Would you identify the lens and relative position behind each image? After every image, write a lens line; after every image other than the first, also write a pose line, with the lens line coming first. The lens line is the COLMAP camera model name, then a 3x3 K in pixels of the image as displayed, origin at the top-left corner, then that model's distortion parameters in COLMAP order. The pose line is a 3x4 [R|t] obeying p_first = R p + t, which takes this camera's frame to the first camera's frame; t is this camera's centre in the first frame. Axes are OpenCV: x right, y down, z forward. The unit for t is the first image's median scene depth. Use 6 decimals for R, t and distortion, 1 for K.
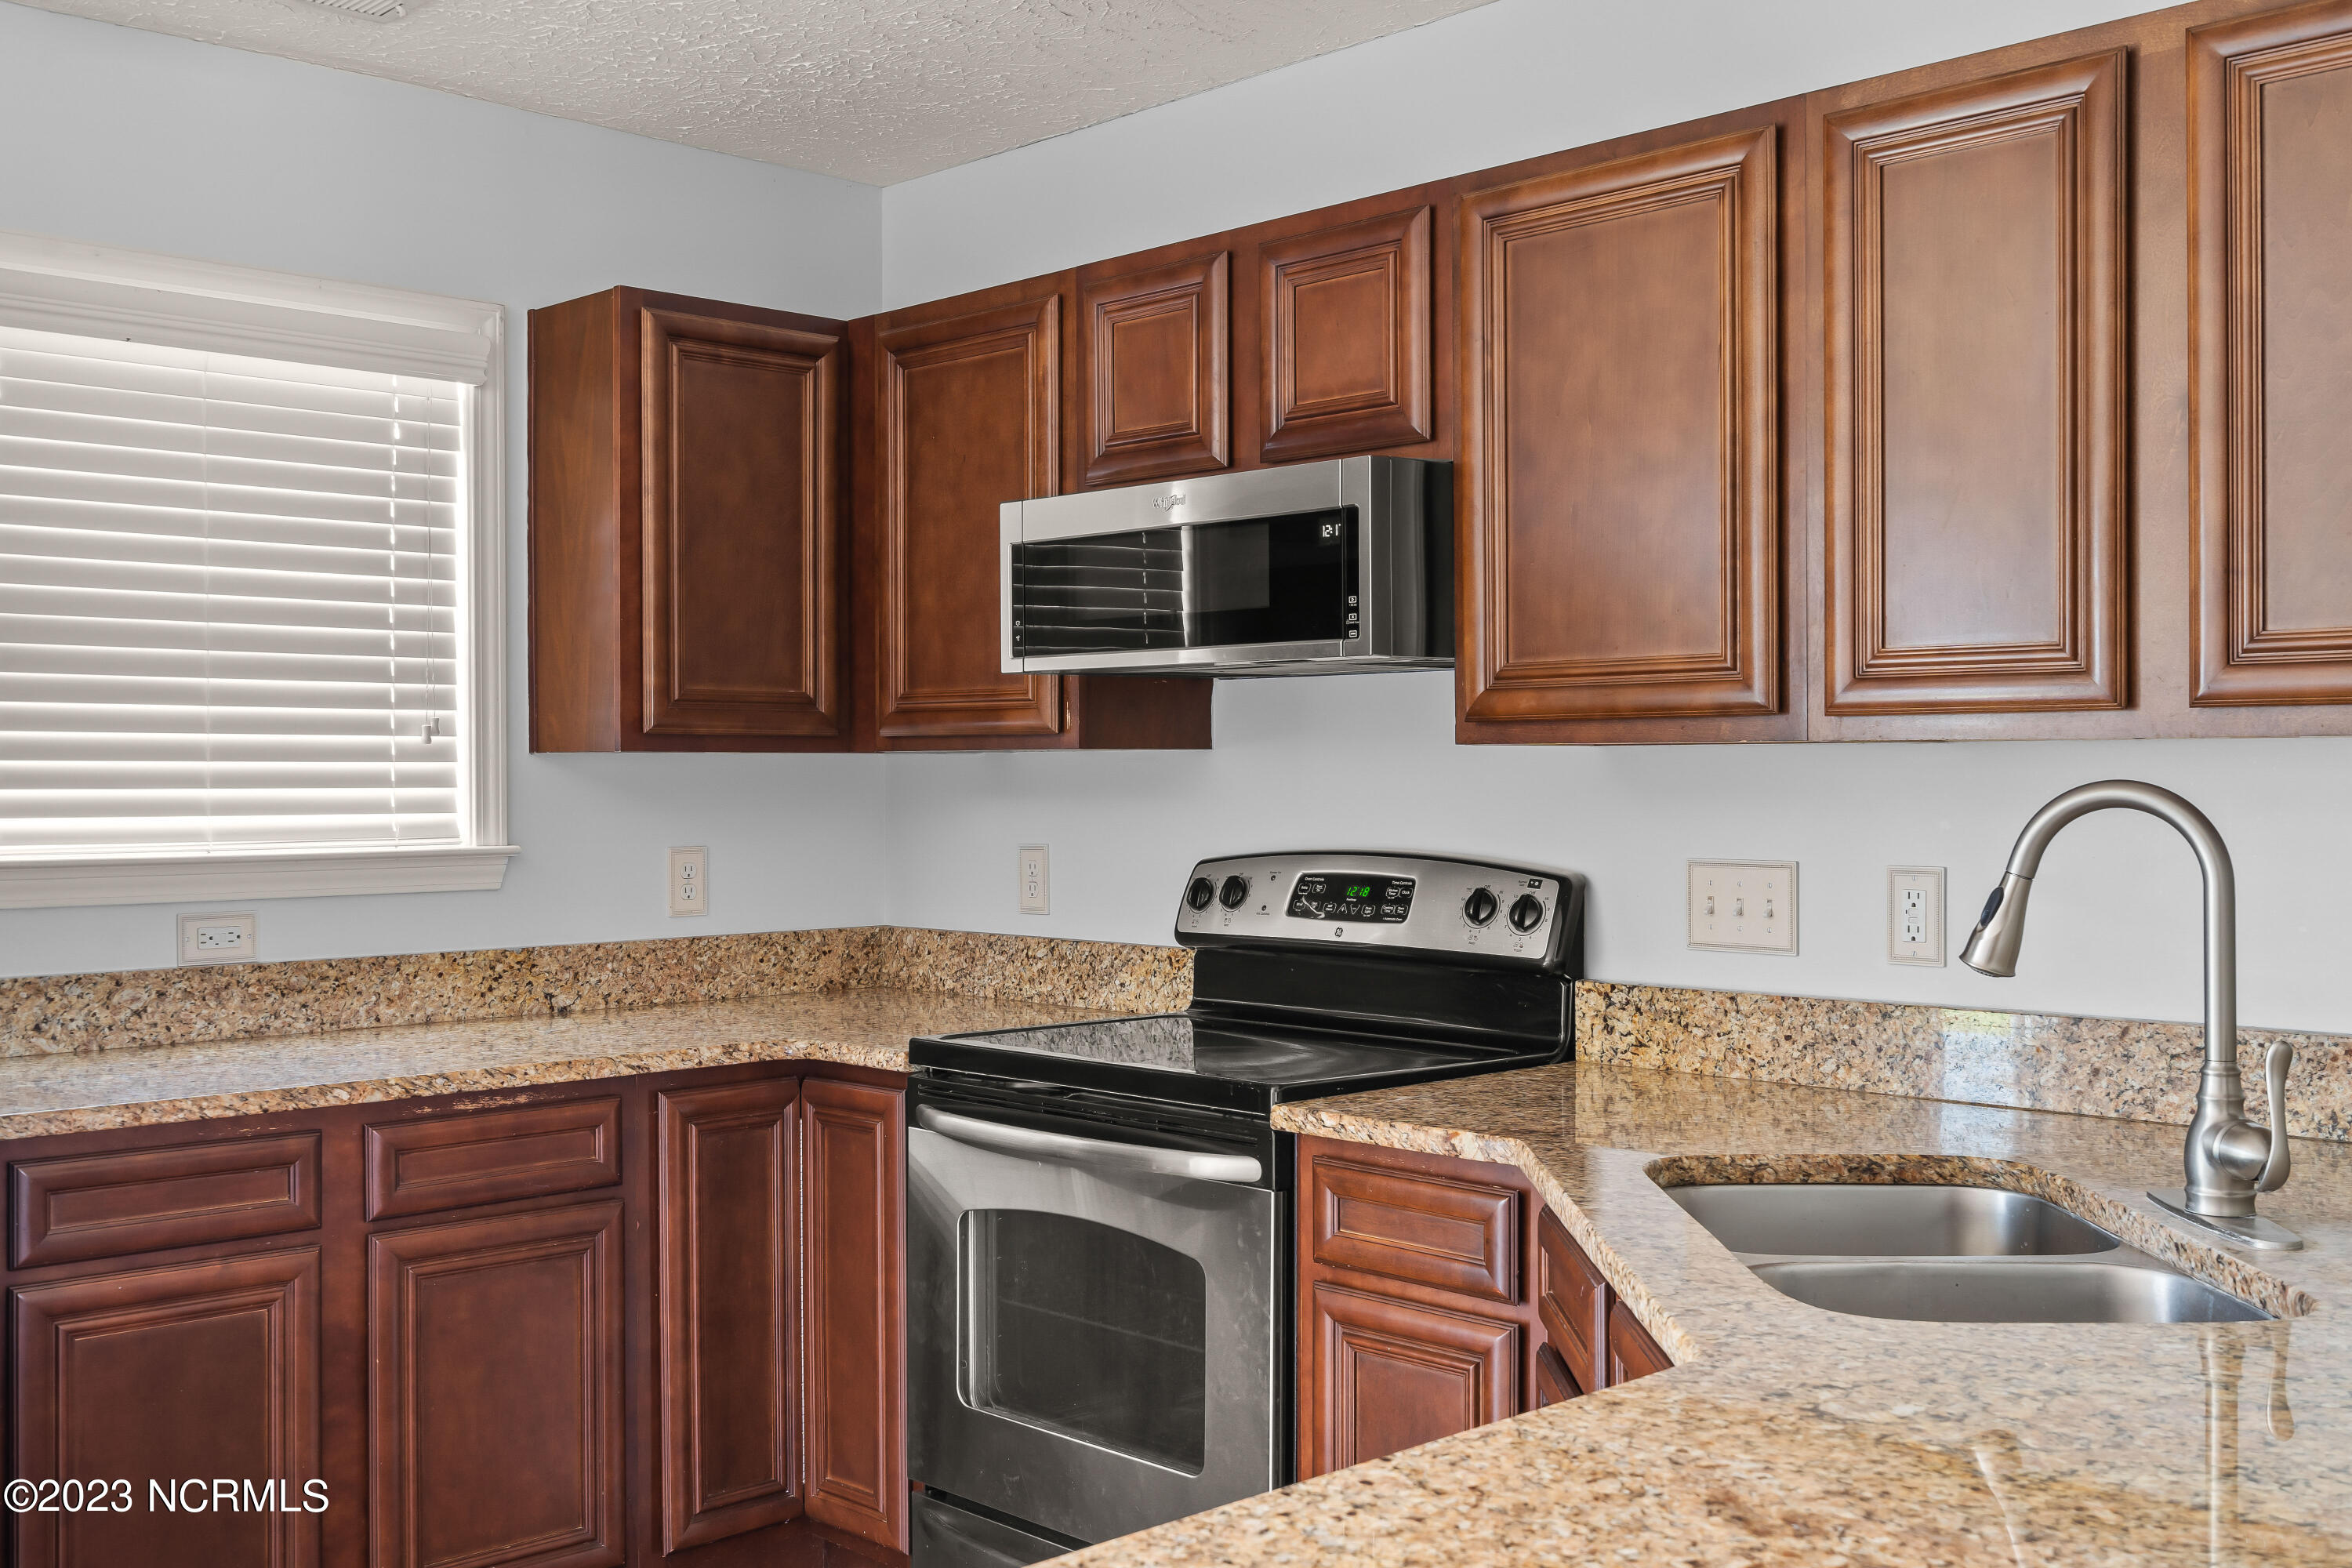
lens RADIAL K [[2306.7, 0, 1176.0], [0, 2306.7, 784.0], [0, 0, 1]] dist [0.012949, -0.004102]
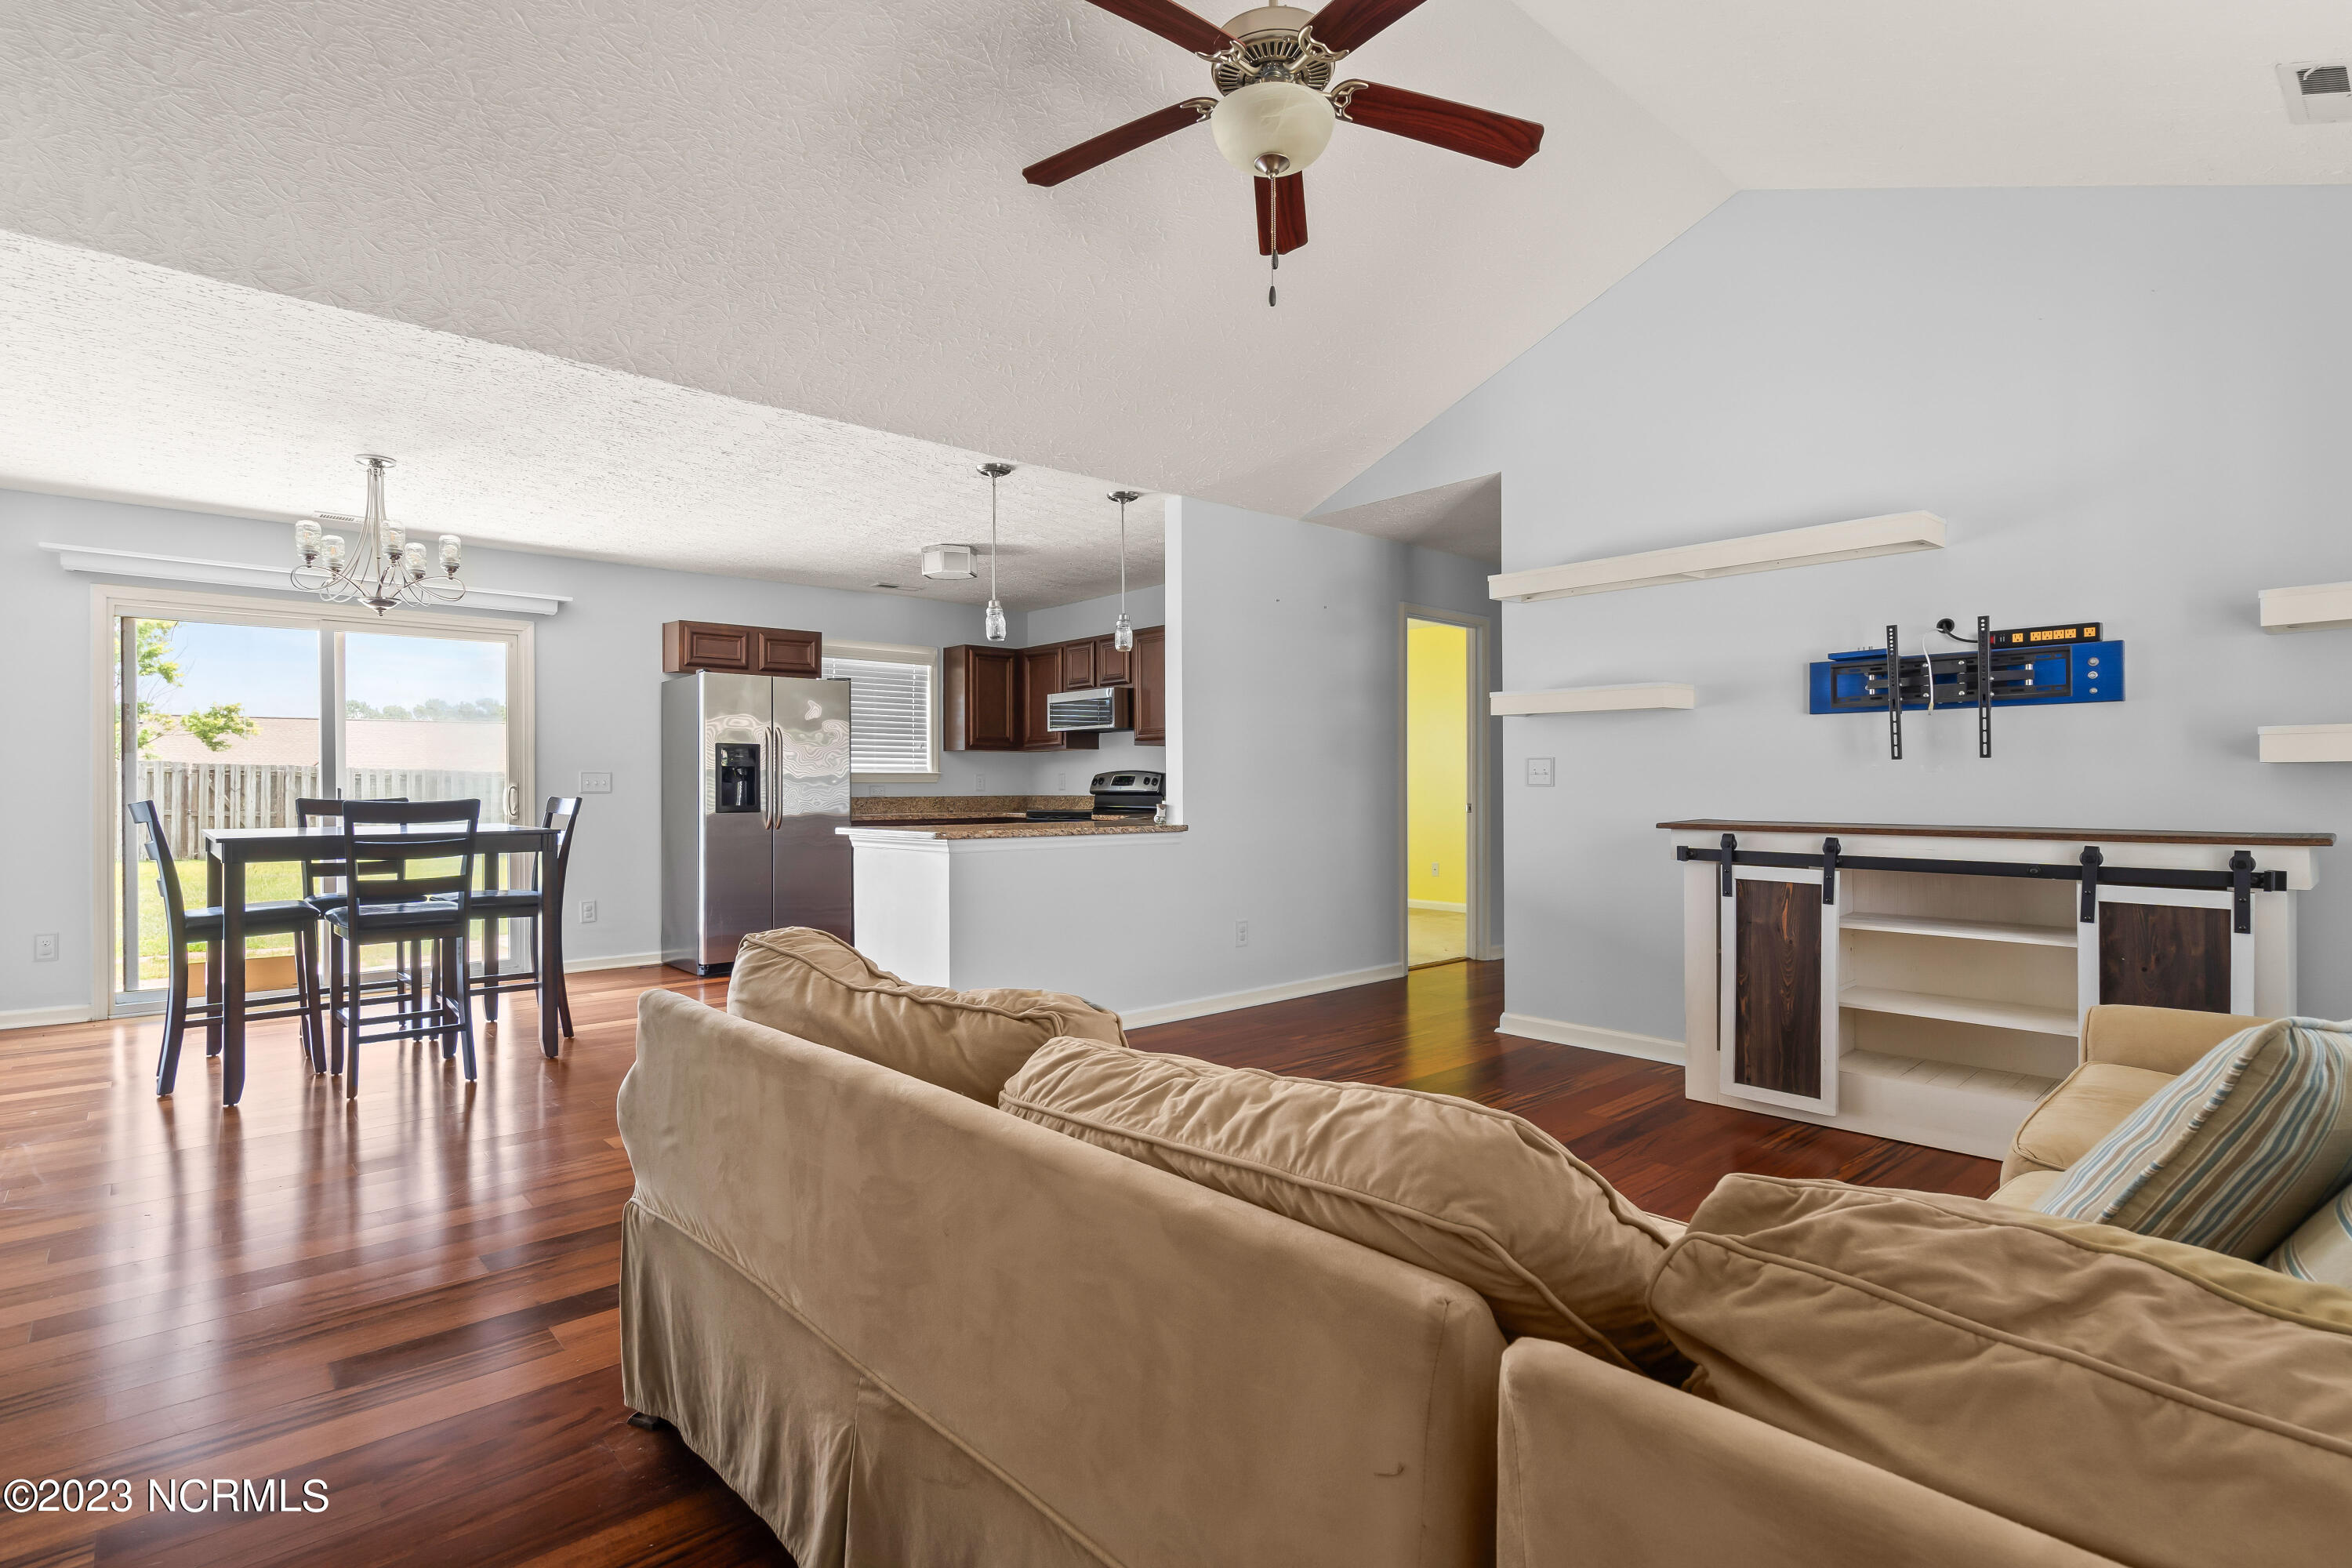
lens RADIAL K [[1122.1, 0, 1173.2], [0, 1122.1, 792.7], [0, 0, 1]] dist [-0.000935, 0.000045]
pose [[0.999037, 0.001377, -0.043847, 0.270889], [-0.001379, 0.999999, -0.000017, 0.072541], [0.043847, 0.000078, 0.999038, -1.211321]]
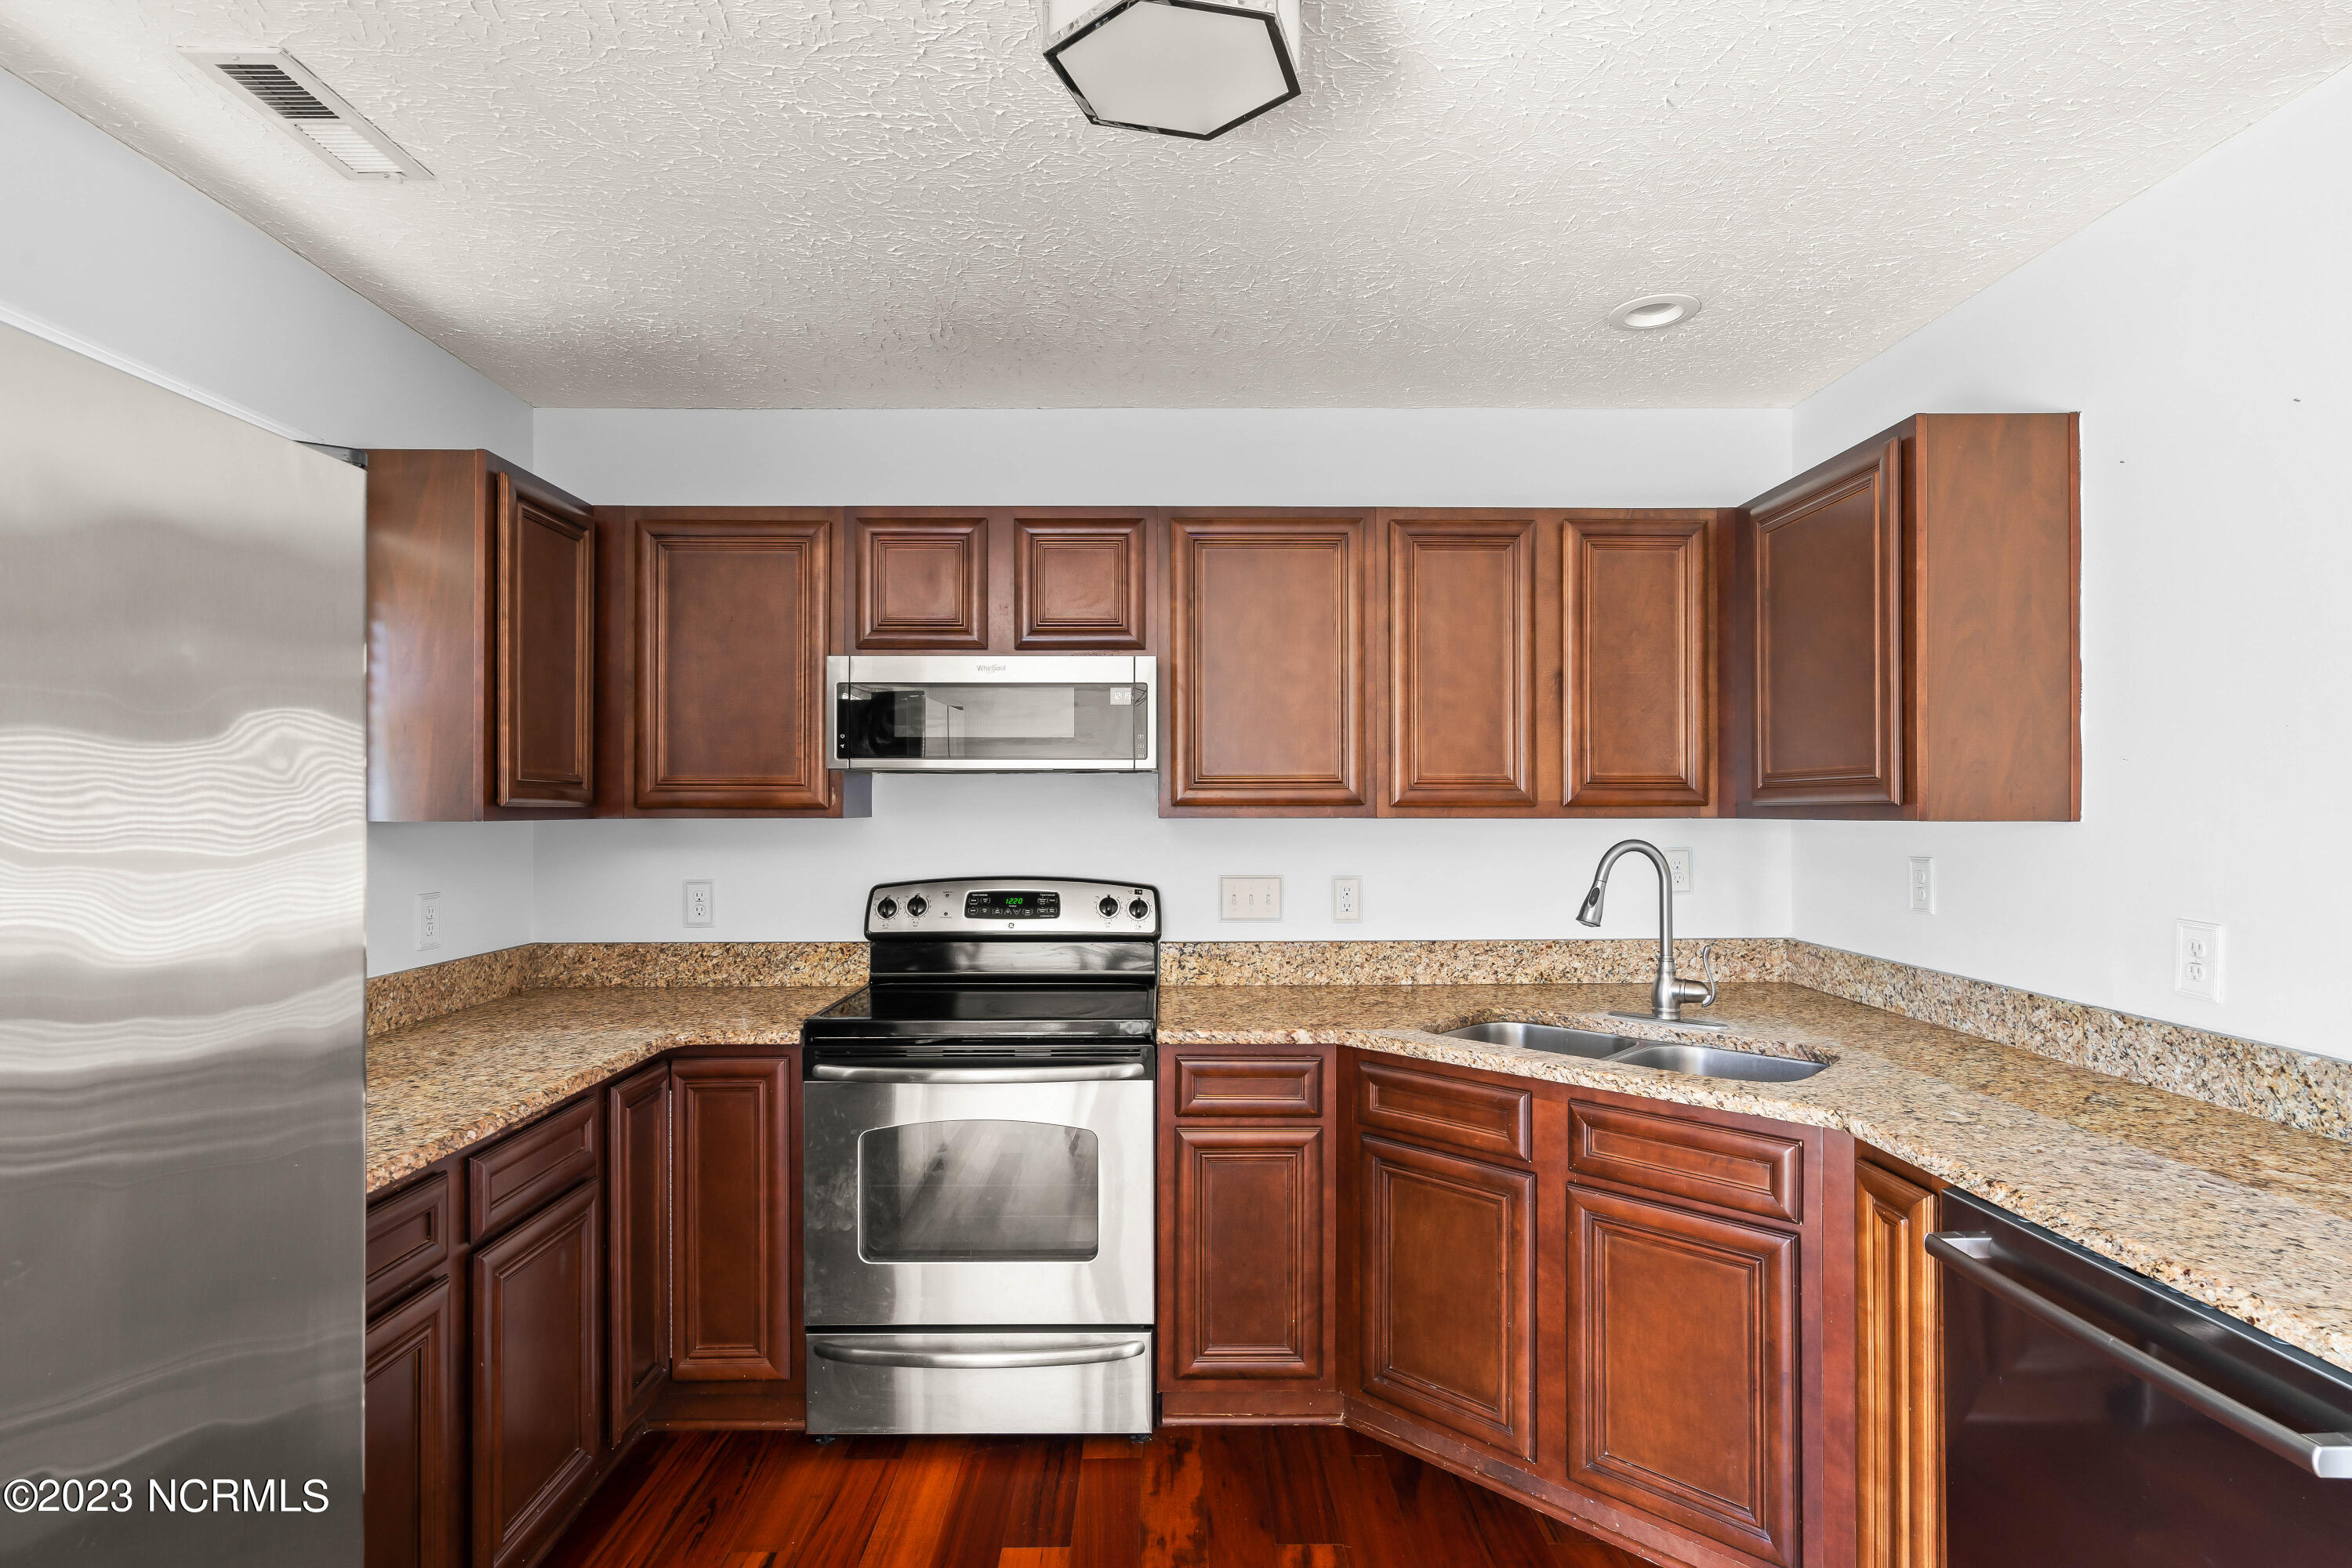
lens RADIAL K [[1163.5, 0, 1152.4], [0, 1163.5, 808.3], [0, 0, 1]] dist [0.001456, 0.000394]
pose [[0.692091, 0.001531, 0.721809, -0.476992], [0.003776, 0.999976, -0.005742, -0.017357], [-0.721800, 0.006700, 0.692069, 0.325214]]
